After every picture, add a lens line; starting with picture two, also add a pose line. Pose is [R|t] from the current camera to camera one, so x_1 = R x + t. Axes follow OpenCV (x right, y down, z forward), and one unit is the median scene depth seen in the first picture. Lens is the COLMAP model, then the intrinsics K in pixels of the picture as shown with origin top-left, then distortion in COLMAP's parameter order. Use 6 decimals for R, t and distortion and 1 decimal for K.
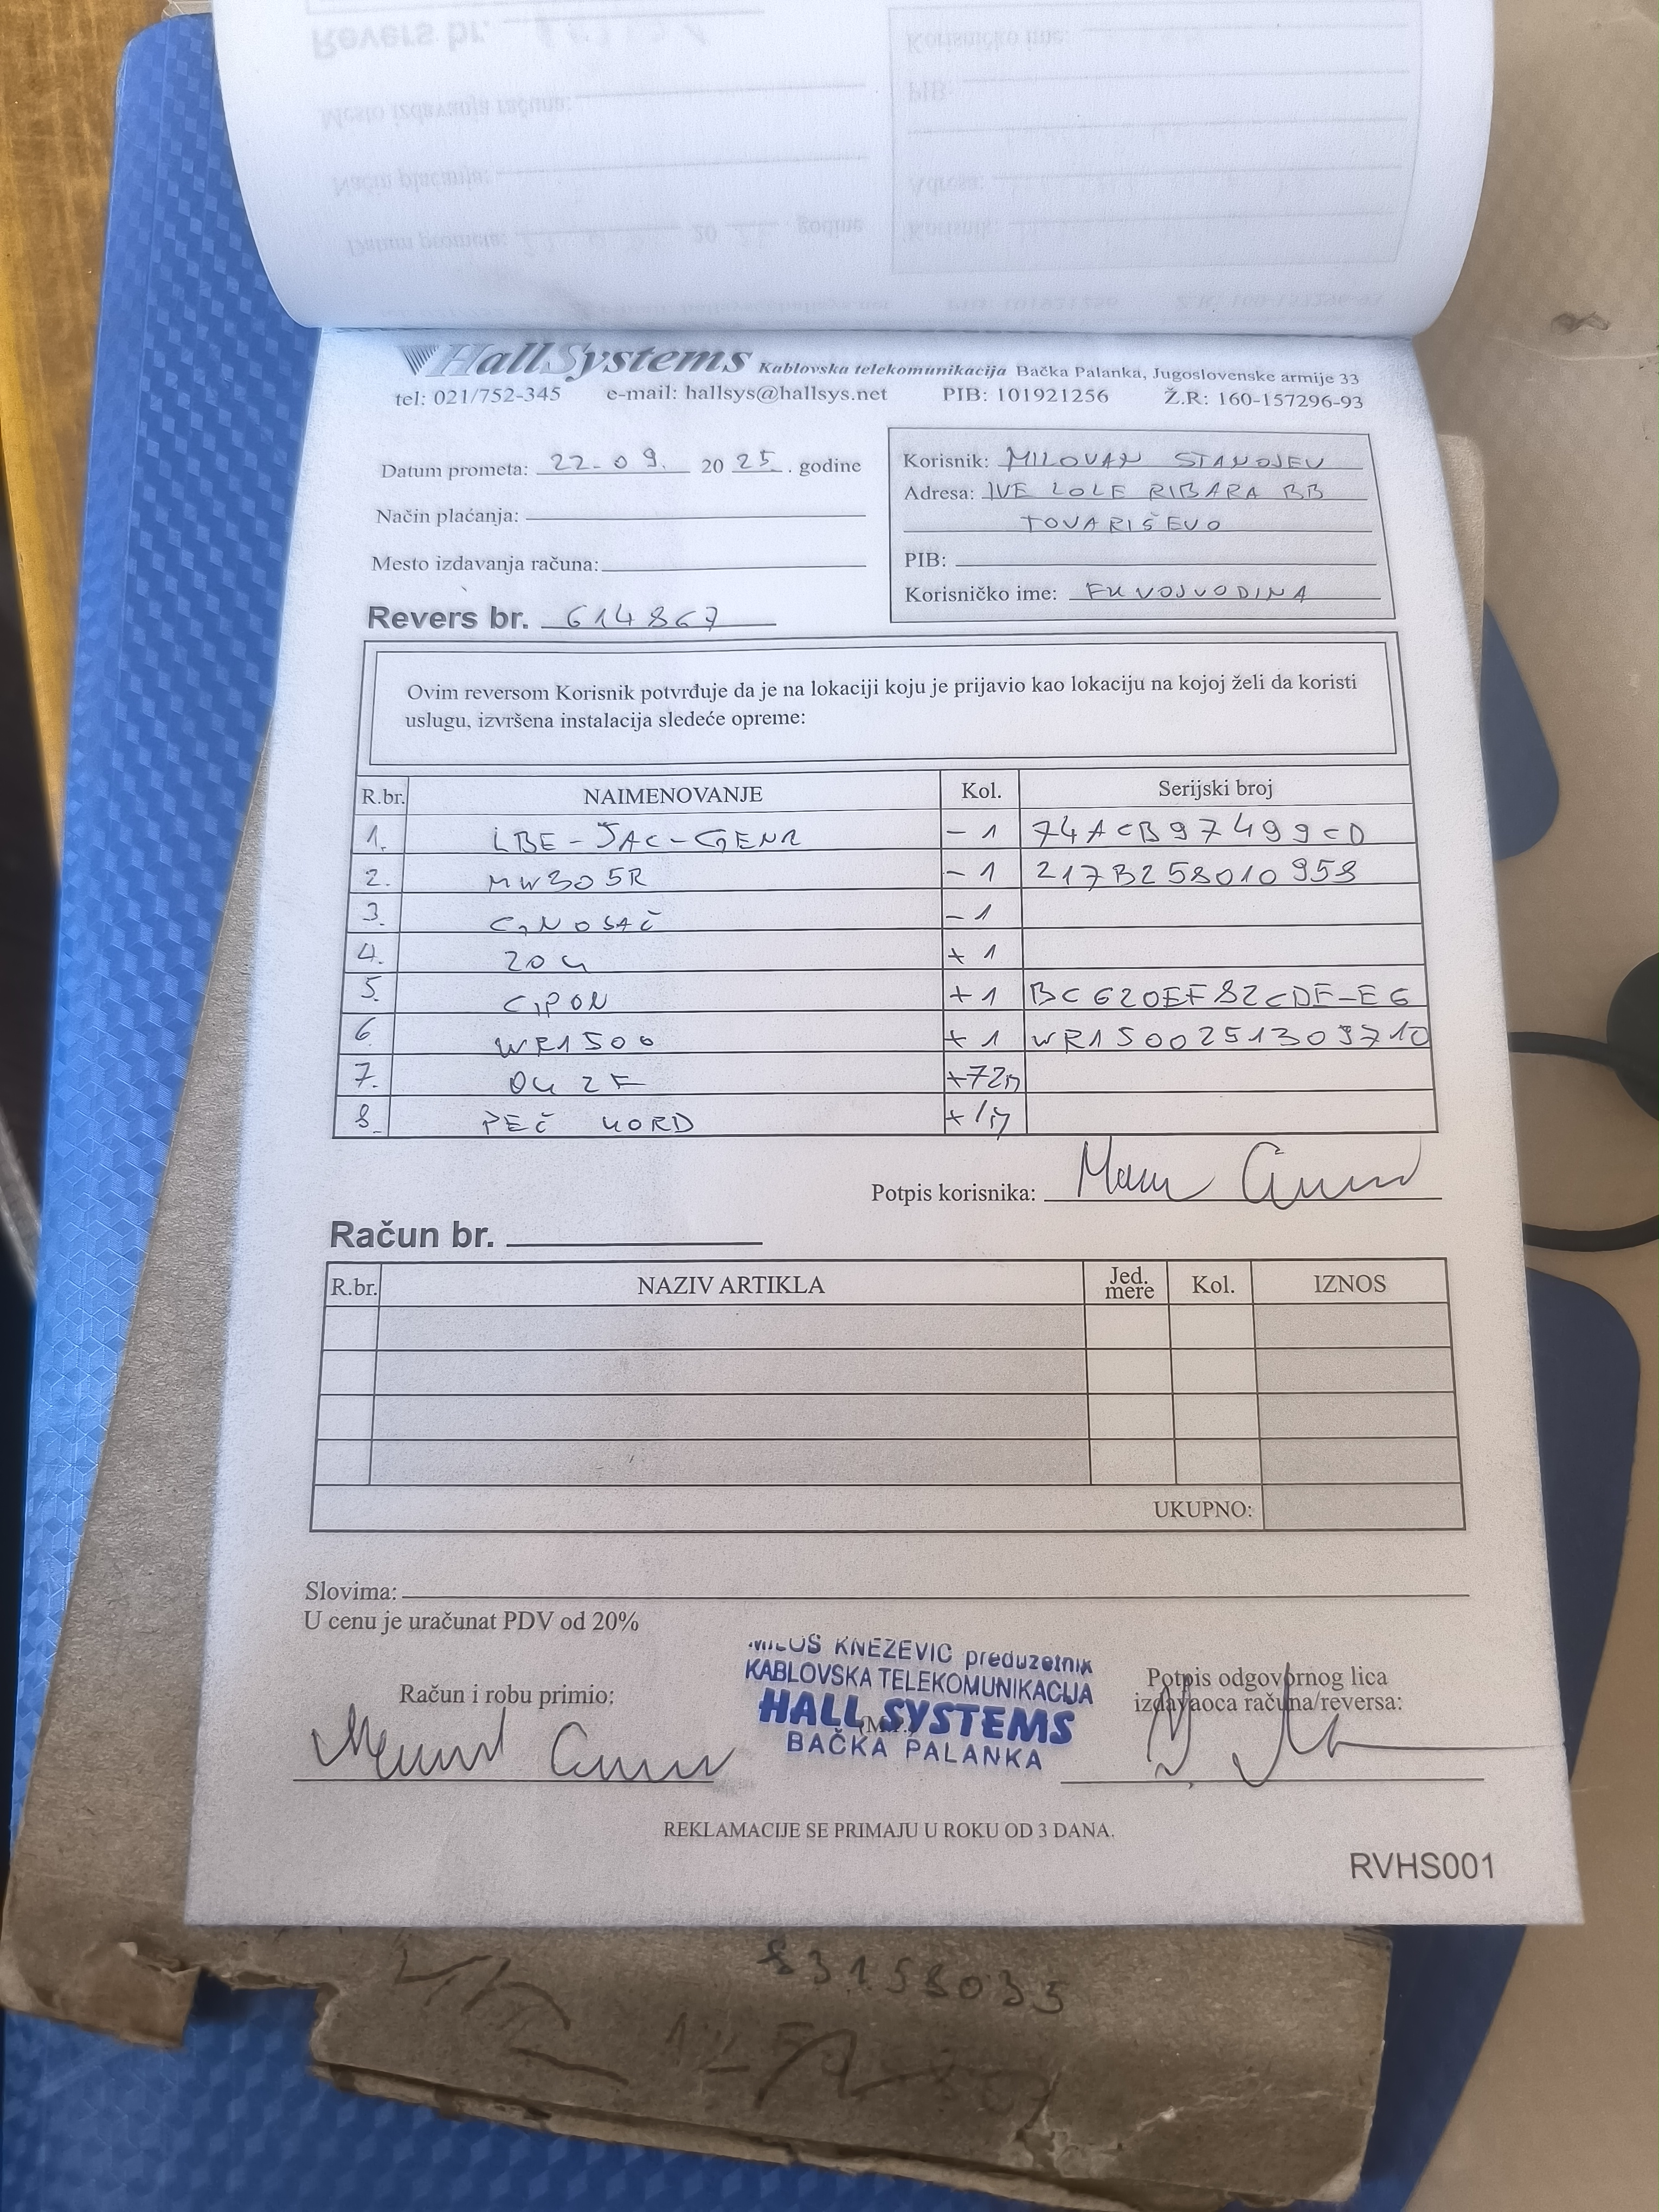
lens RADIAL K [[1720.3, 0, 829.5], [0, 1720.3, 1106.0], [0, 0, 1]] dist [-0.050459, 0.008853]
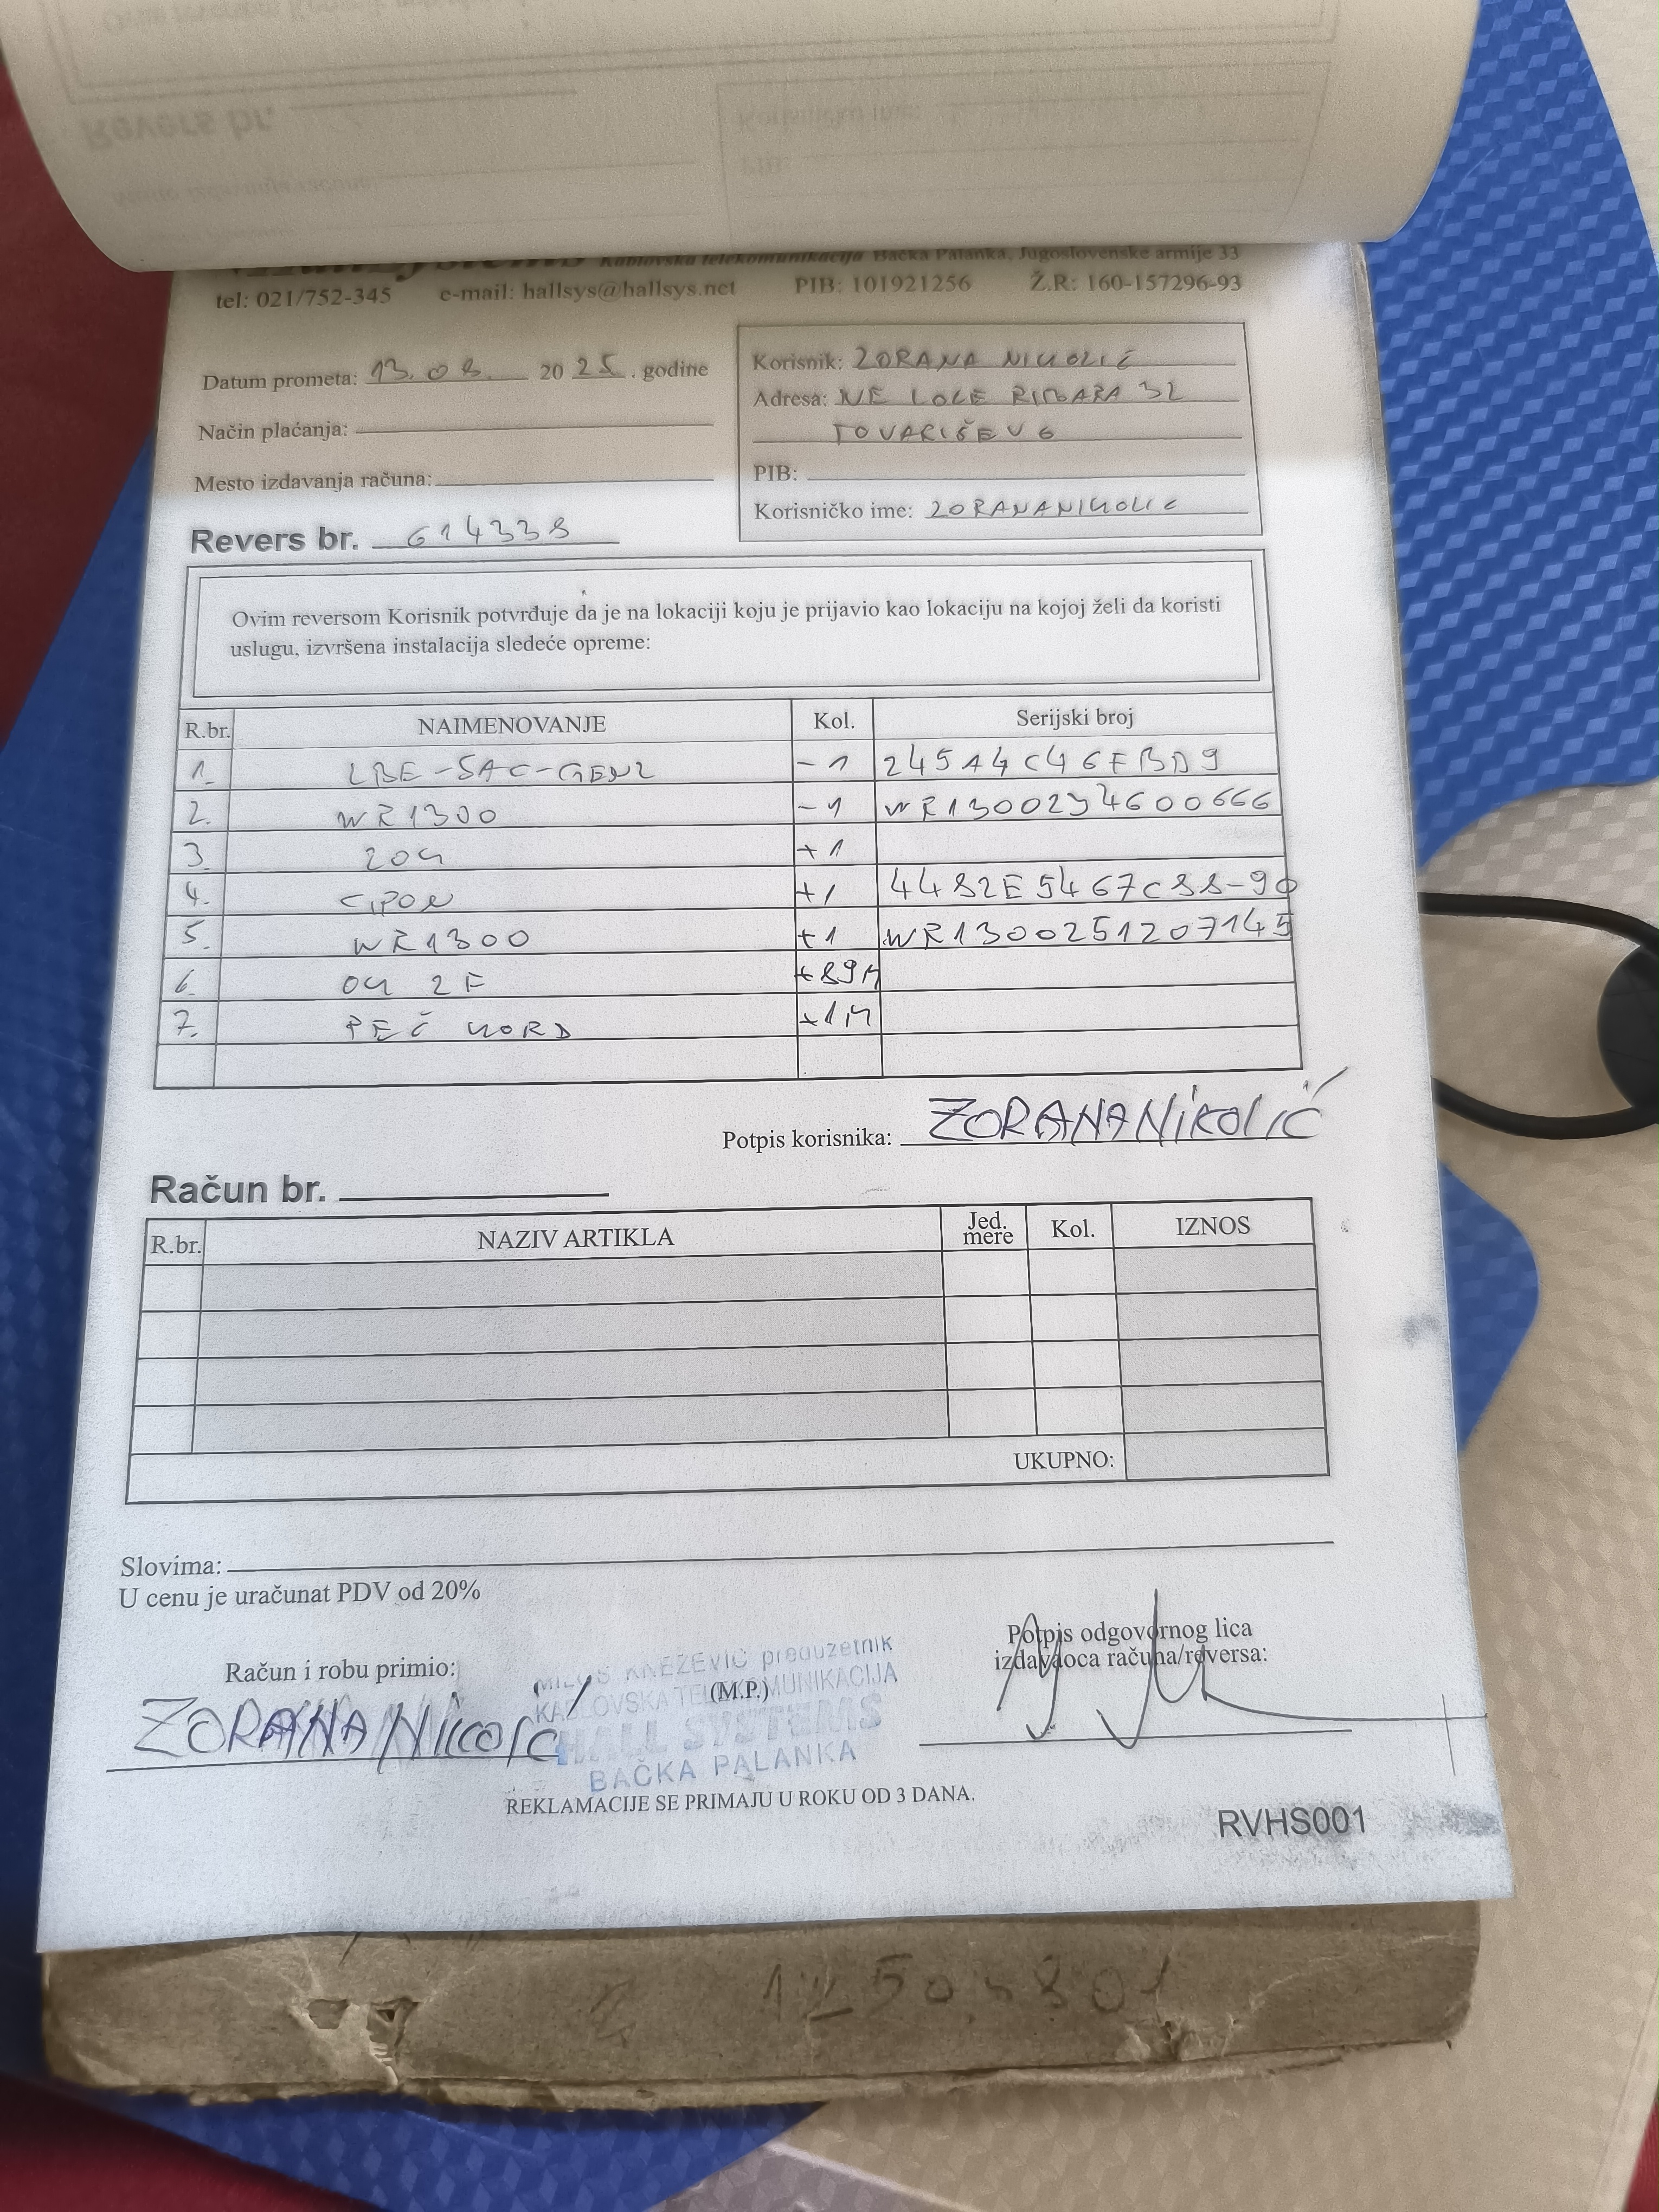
lens RADIAL K [[1604.9, 0, 829.5], [0, 1604.9, 1106.0], [0, 0, 1]] dist [-0.043986, -0.004873]
pose [[0.996161, -0.003437, 0.087478, 0.006599], [0.002679, 0.999958, 0.008773, 0.024762], [-0.087505, -0.008505, 0.996128, 0.102173]]
